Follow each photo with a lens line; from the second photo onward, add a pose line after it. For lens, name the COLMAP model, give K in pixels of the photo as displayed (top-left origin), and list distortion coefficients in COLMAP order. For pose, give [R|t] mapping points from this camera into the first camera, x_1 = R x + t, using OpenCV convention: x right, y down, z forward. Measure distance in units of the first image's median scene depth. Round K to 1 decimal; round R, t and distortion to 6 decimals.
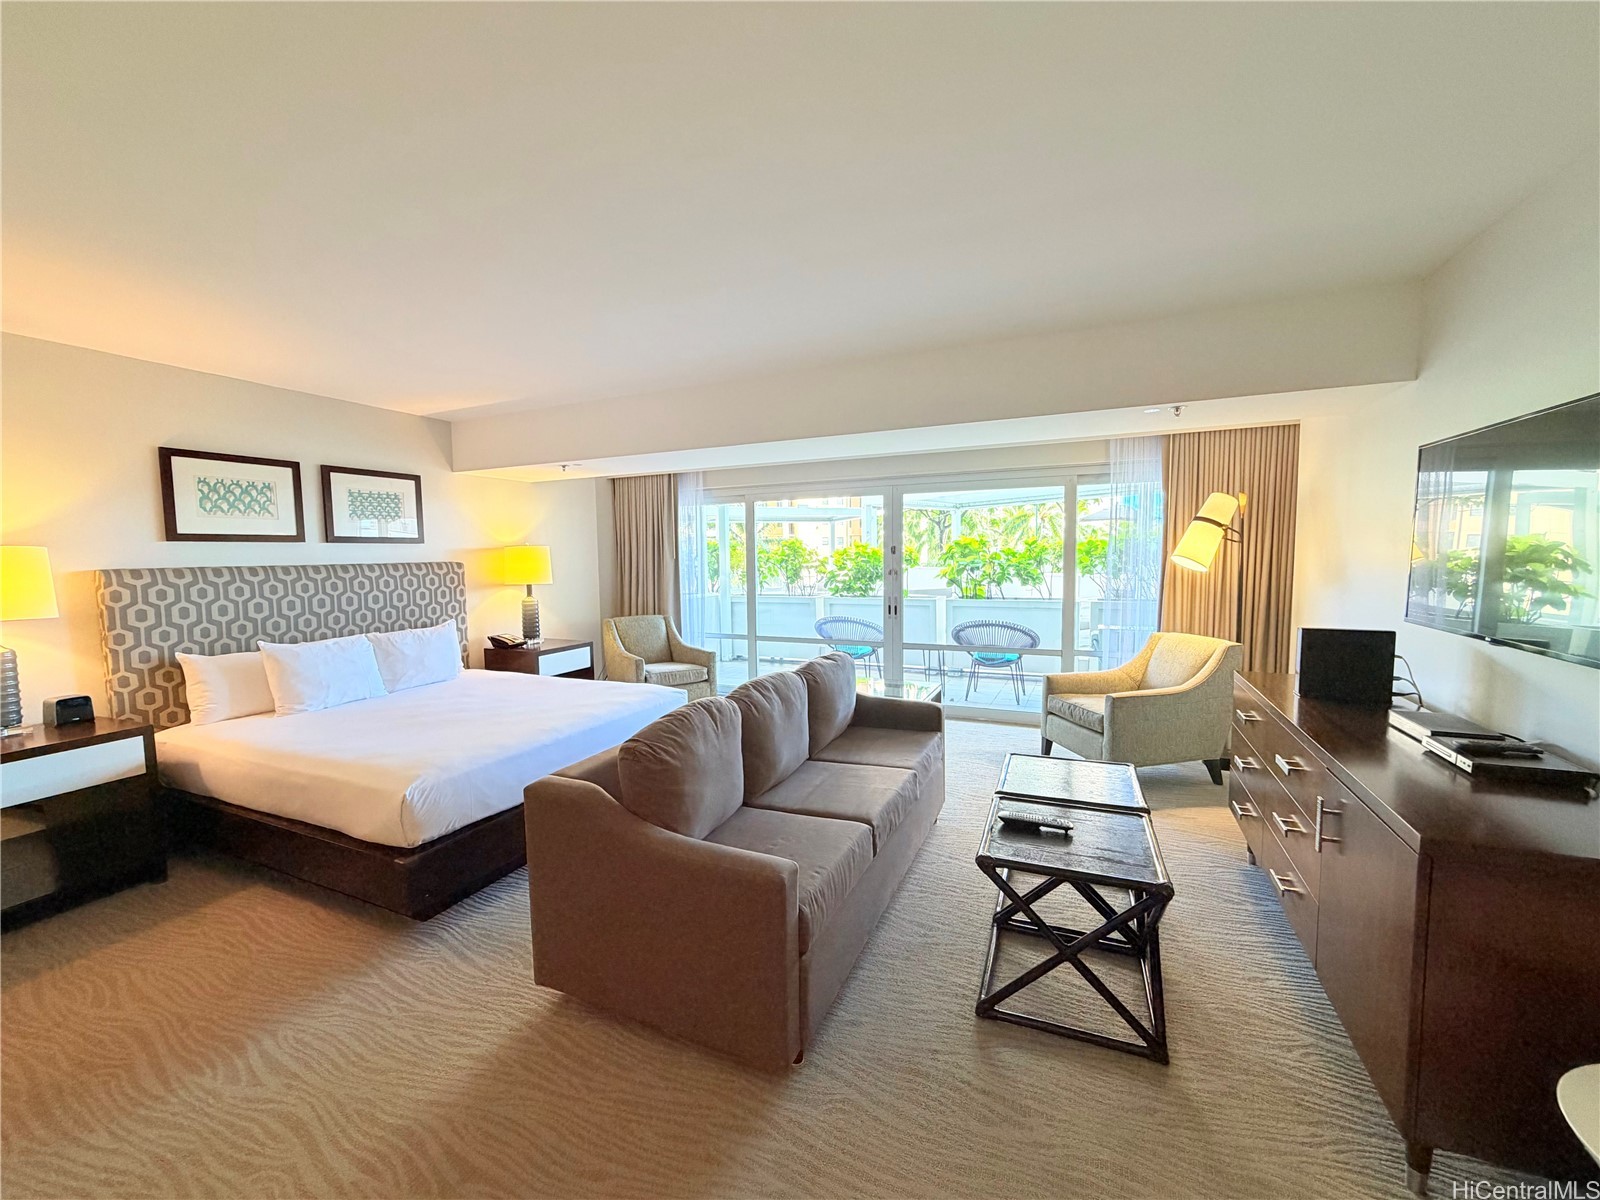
lens RADIAL K [[636.2, 0, 795.6], [0, 636.2, 604.2], [0, 0, 1]] dist [0.000107, -0.000014]
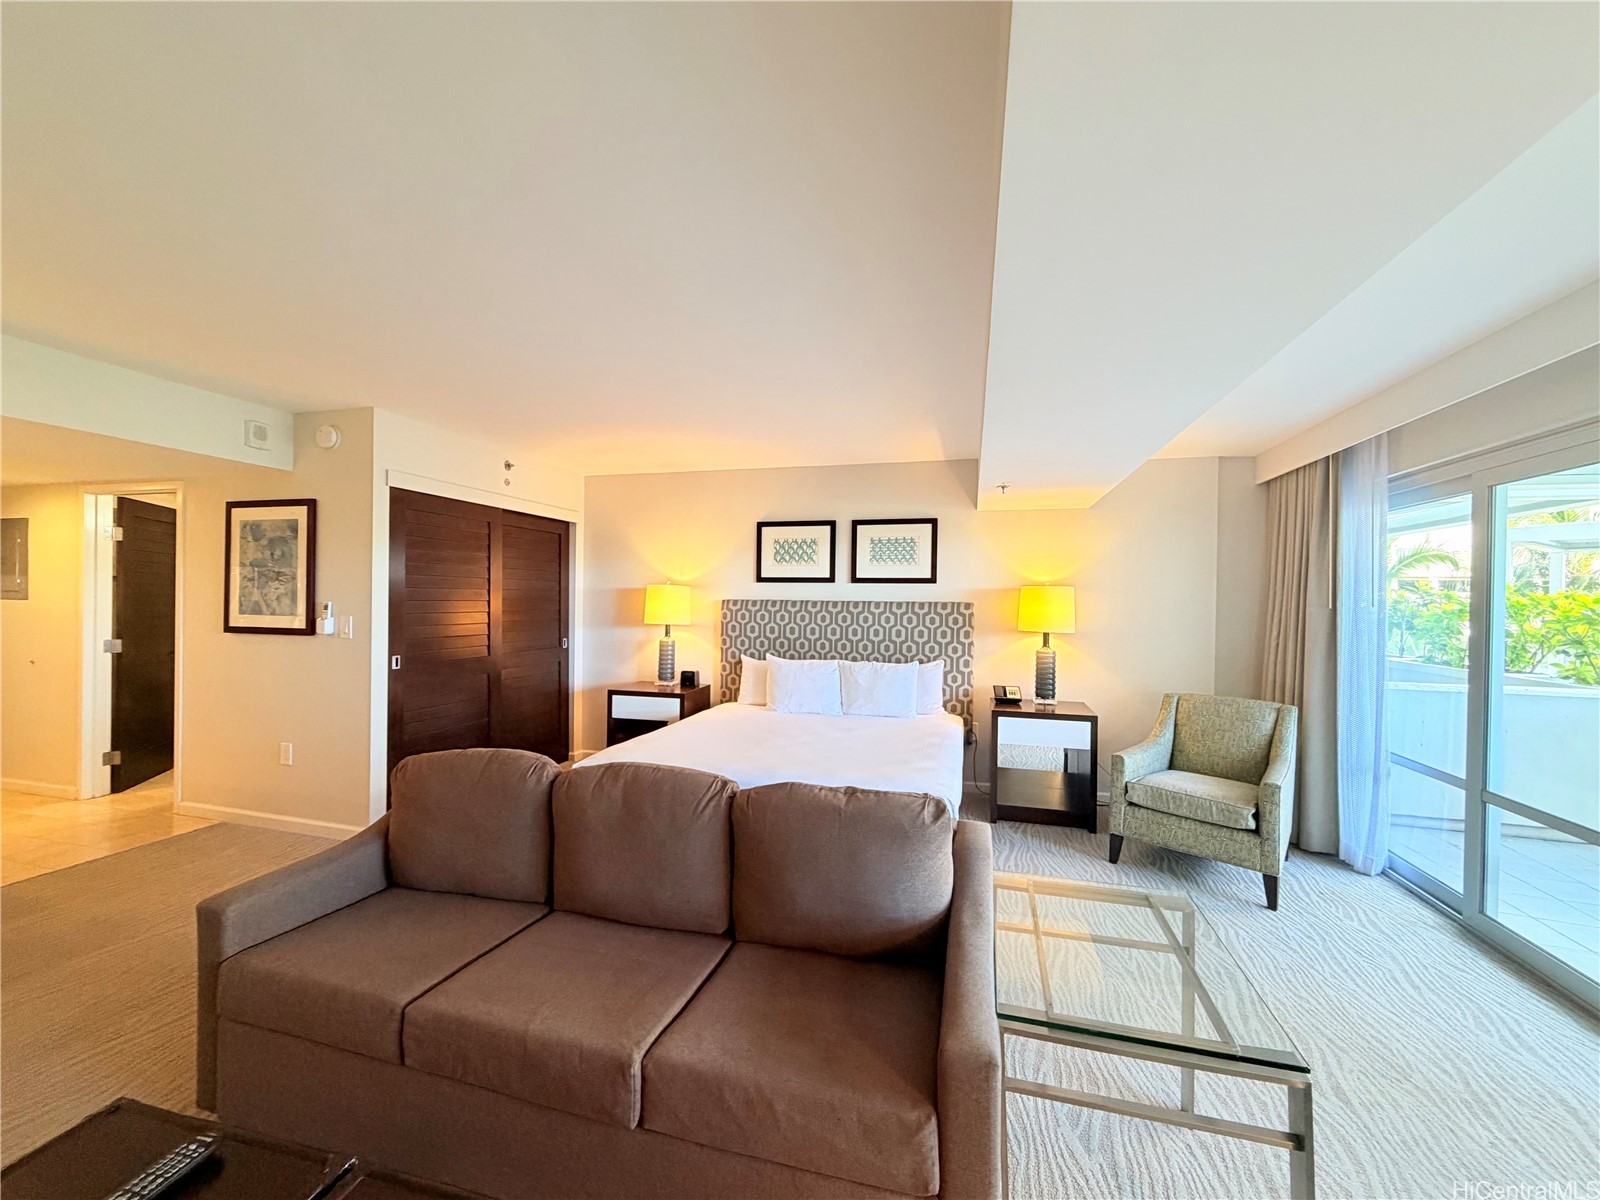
lens RADIAL K [[636.2, 0, 795.6], [0, 636.2, 604.2], [0, 0, 1]] dist [0.000107, -0.000014]
pose [[0.170308, 0.035201, -0.984762, 0.439850], [-0.091196, 0.995636, 0.019818, -0.069005], [0.981162, 0.086432, 0.172774, 0.670164]]
